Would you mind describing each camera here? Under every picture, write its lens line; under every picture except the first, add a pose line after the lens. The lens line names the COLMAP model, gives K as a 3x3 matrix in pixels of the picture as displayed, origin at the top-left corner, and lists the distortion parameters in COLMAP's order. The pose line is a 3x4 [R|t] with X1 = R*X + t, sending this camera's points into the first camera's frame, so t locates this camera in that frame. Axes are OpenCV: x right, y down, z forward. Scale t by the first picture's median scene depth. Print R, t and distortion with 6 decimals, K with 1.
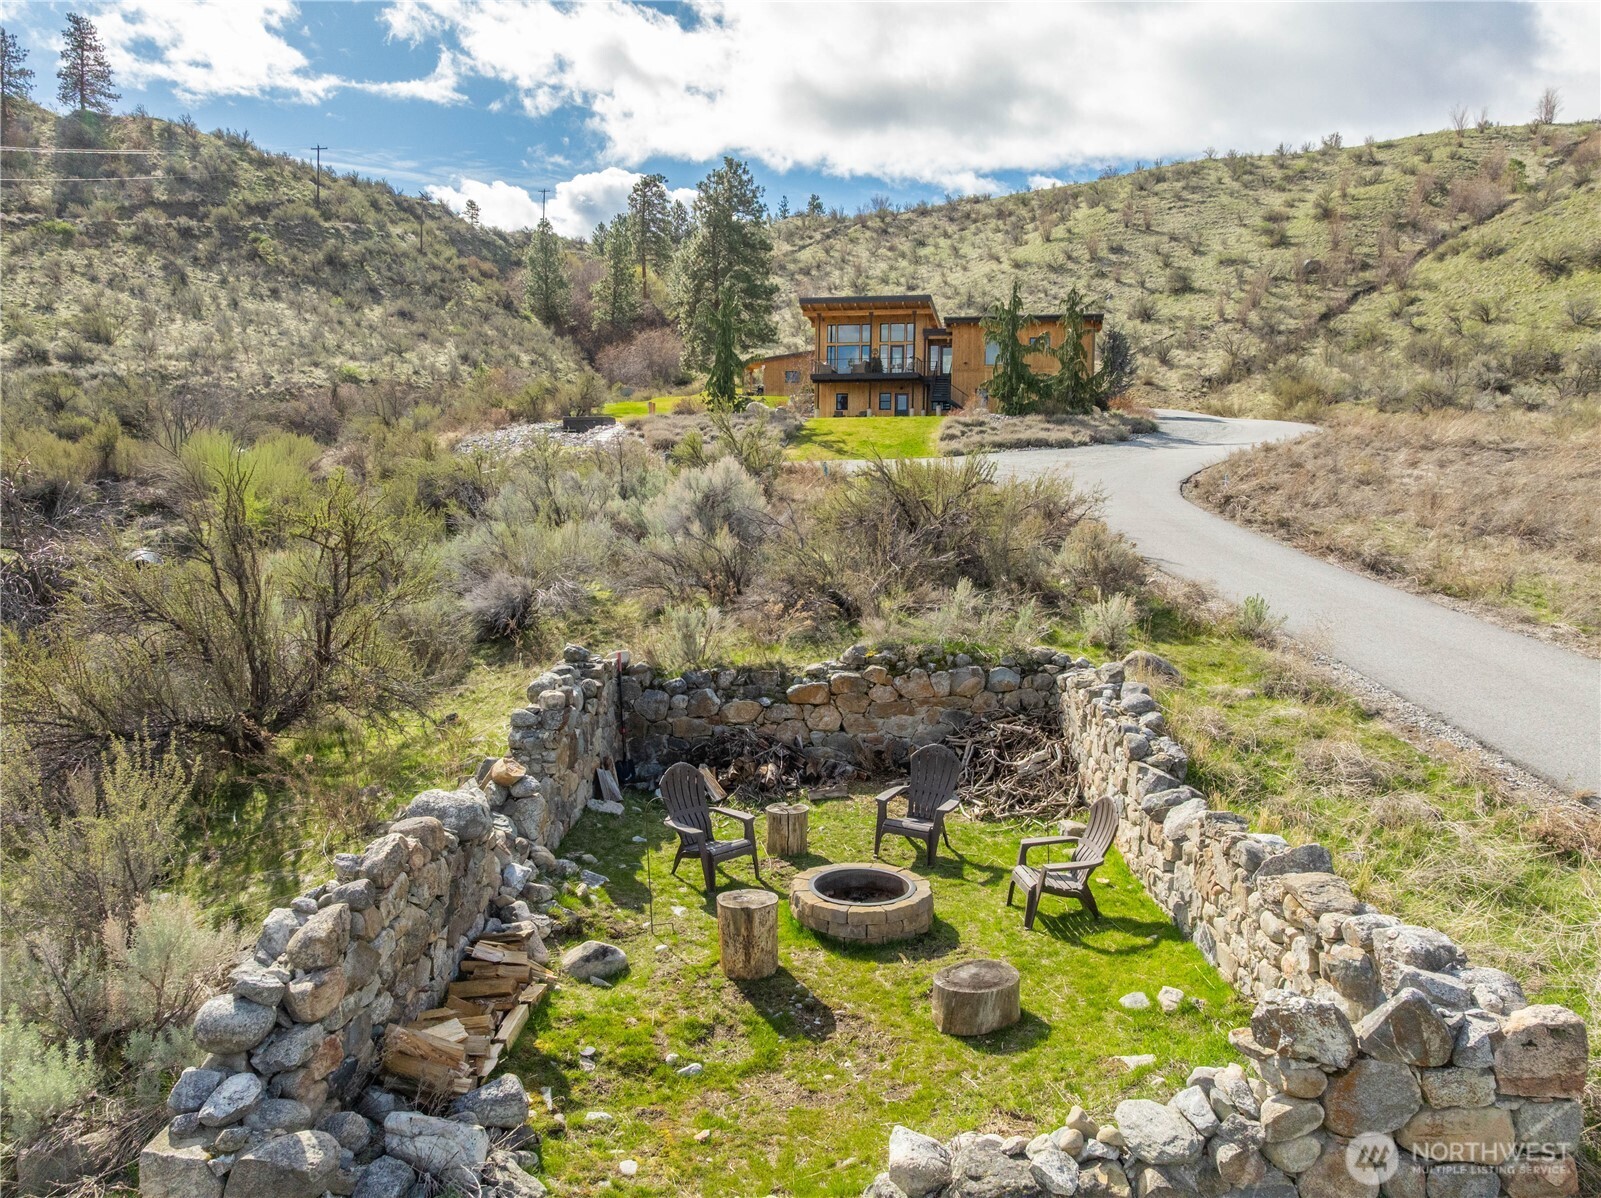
lens RADIAL K [[1169.2, 0, 800.5], [0, 1169.2, 599.0], [0, 0, 1]] dist [0.001751, -0.056191]
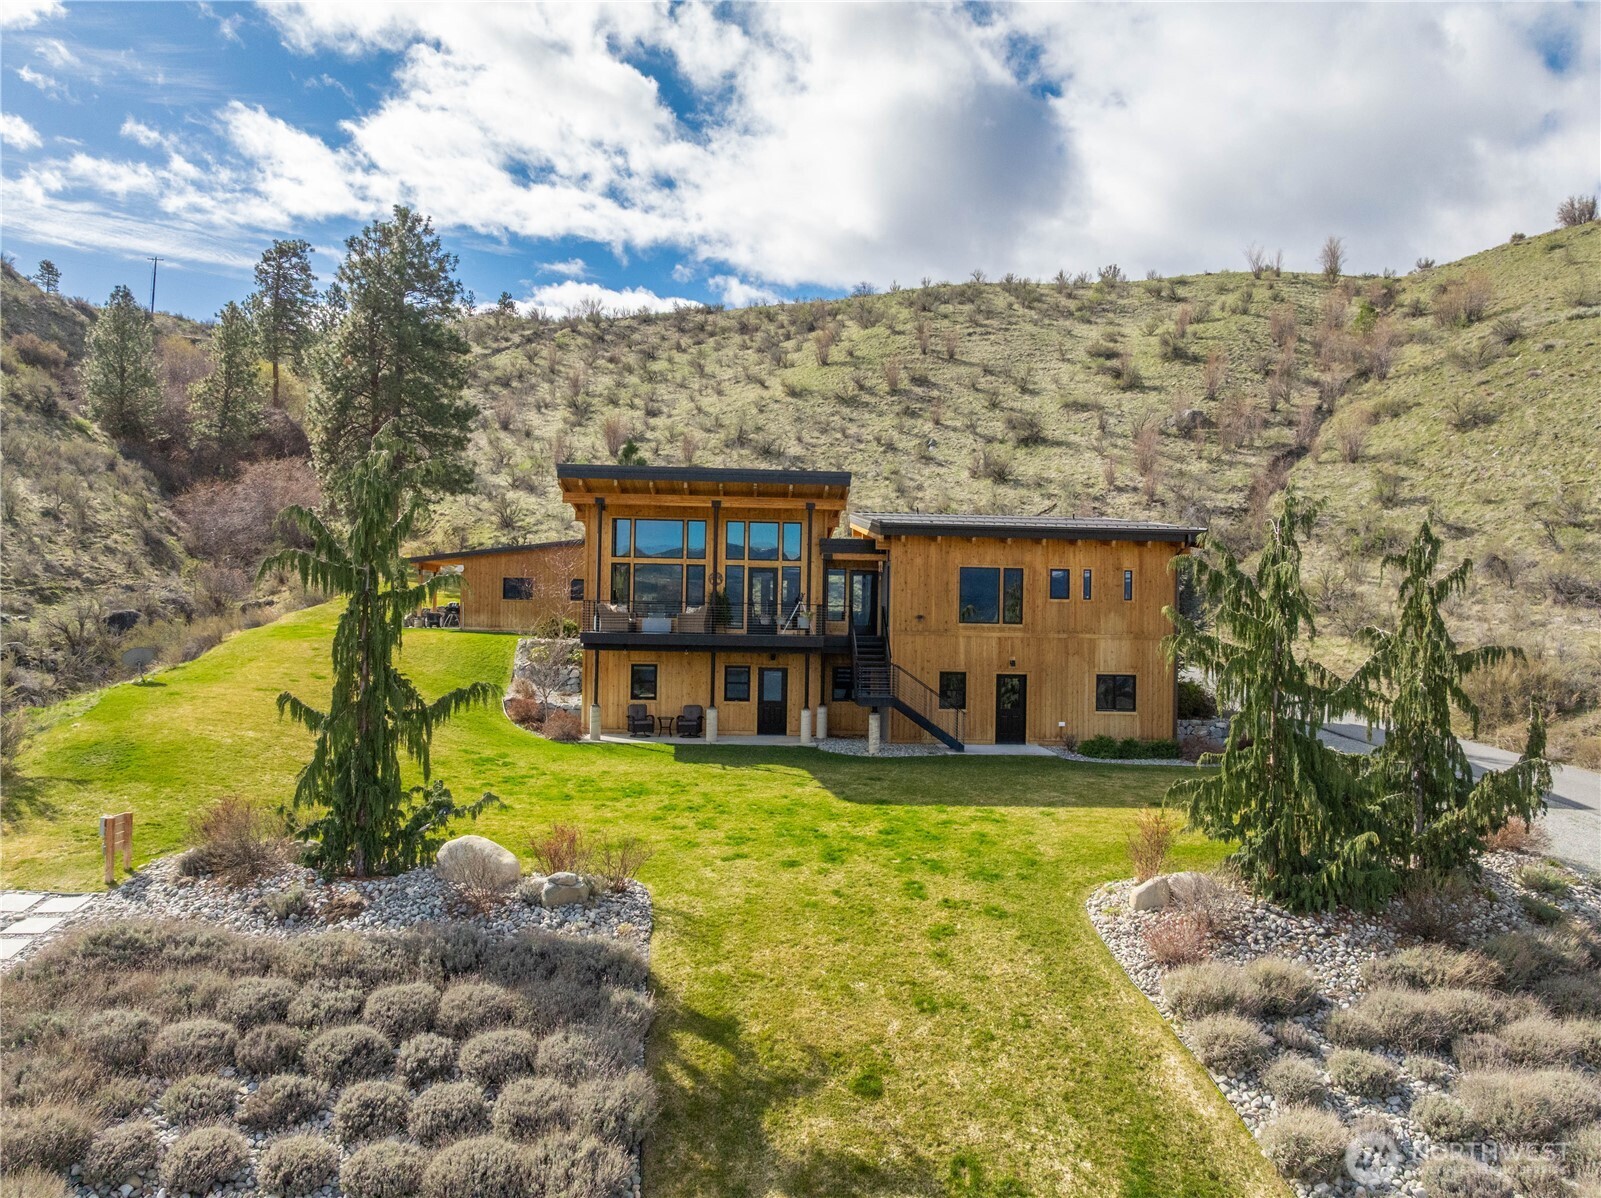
lens RADIAL K [[1169.2, 0, 800.5], [0, 1169.2, 599.0], [0, 0, 1]] dist [0.001751, -0.056191]
pose [[0.963464, 0.011334, 0.267597, -0.015056], [0.013170, 0.995891, -0.089597, -0.082100], [-0.267513, 0.089847, 0.959356, 0.275004]]
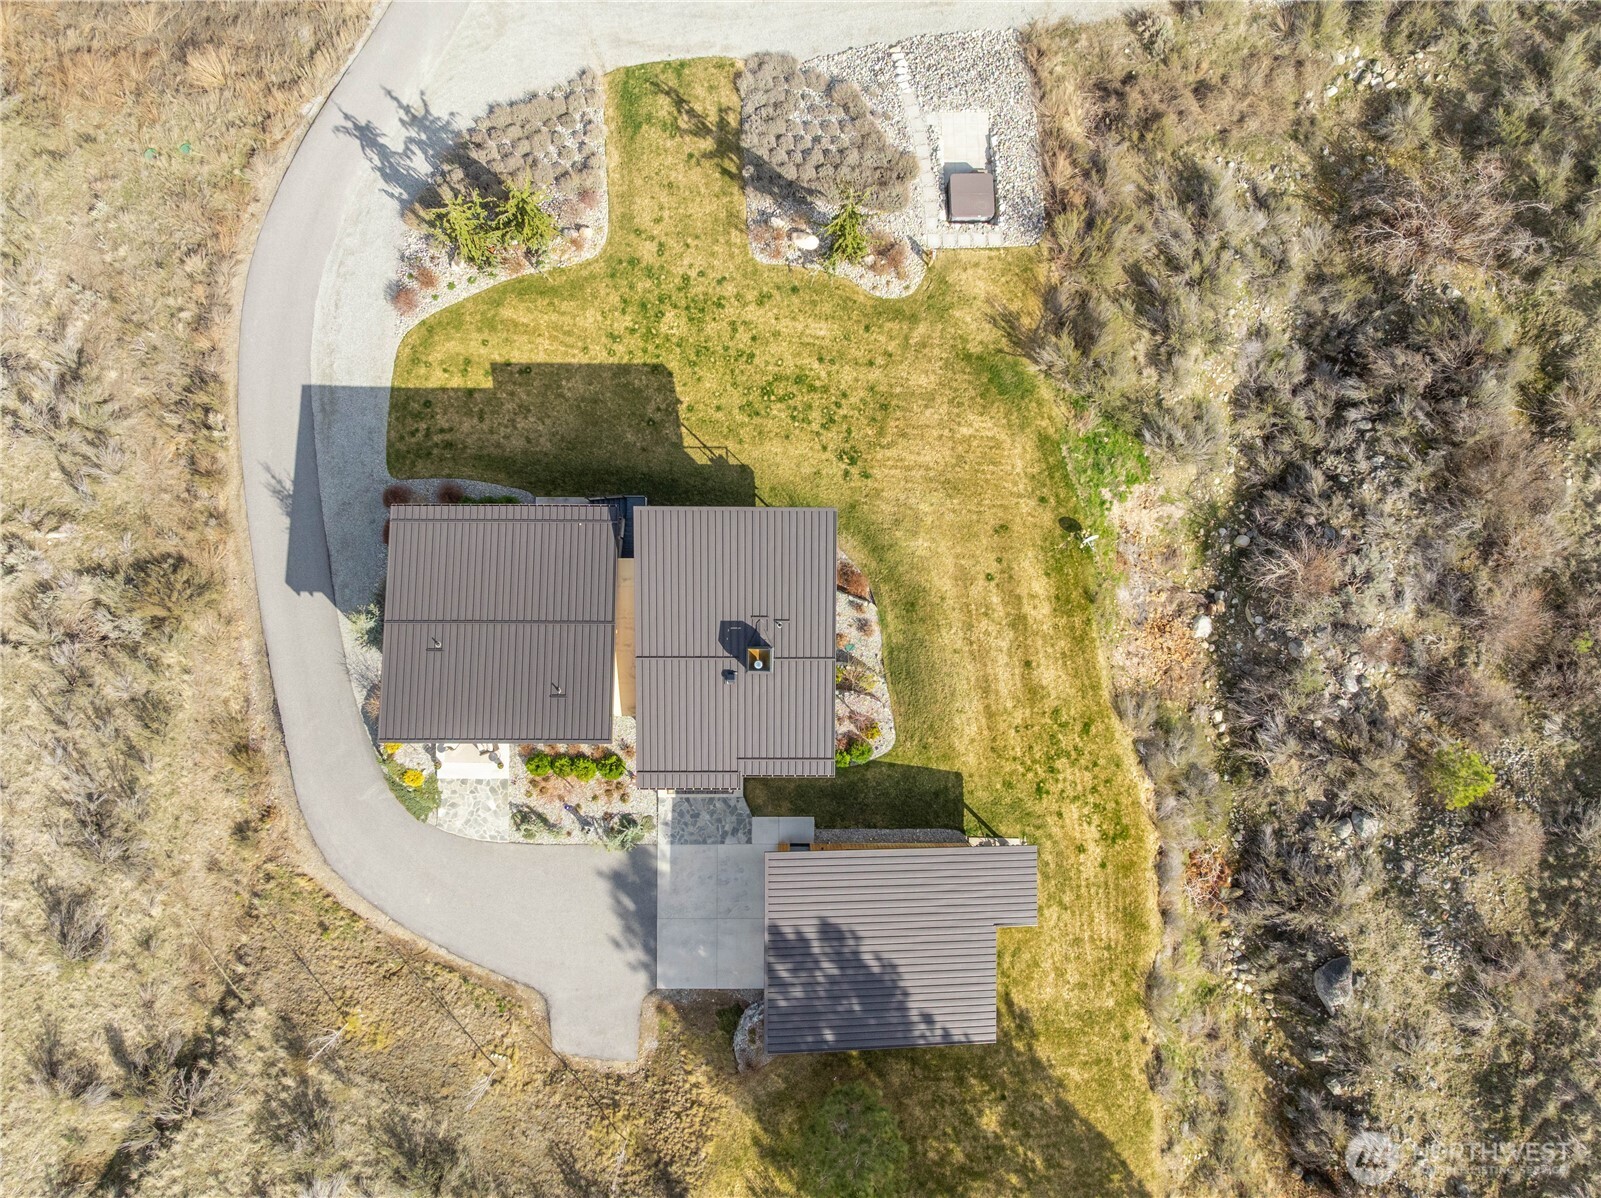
lens RADIAL K [[1169.2, 0, 800.5], [0, 1169.2, 599.0], [0, 0, 1]] dist [0.001751, -0.056191]
pose [[-0.975111, 0.217370, -0.043683, 0.027929], [-0.055061, -0.046561, 0.997397, -0.452165], [0.214770, 0.974978, 0.057371, 0.494007]]
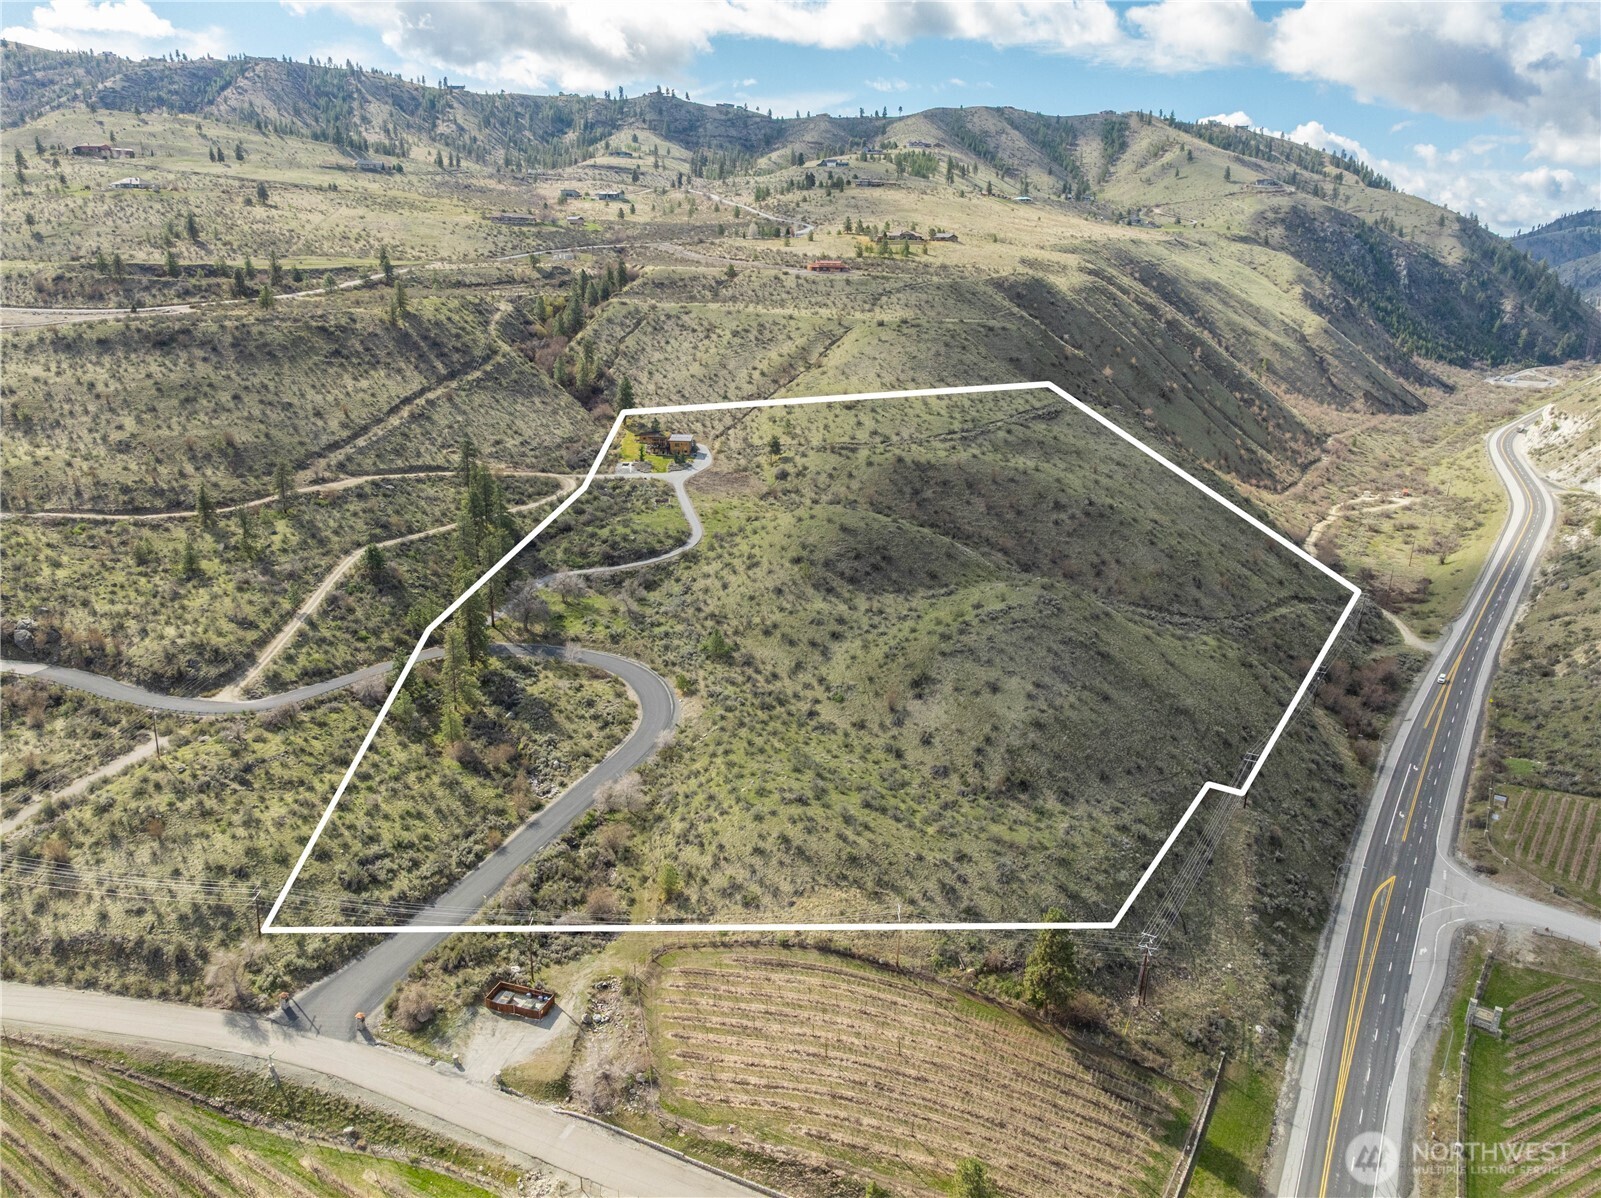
lens RADIAL K [[1169.2, 0, 800.5], [0, 1169.2, 599.0], [0, 0, 1]] dist [0.001751, -0.056191]
pose [[0.980787, -0.045713, 0.189651, -0.234336], [0.005117, 0.977852, 0.209236, -0.376870], [-0.195016, -0.204246, 0.959298, -2.991886]]
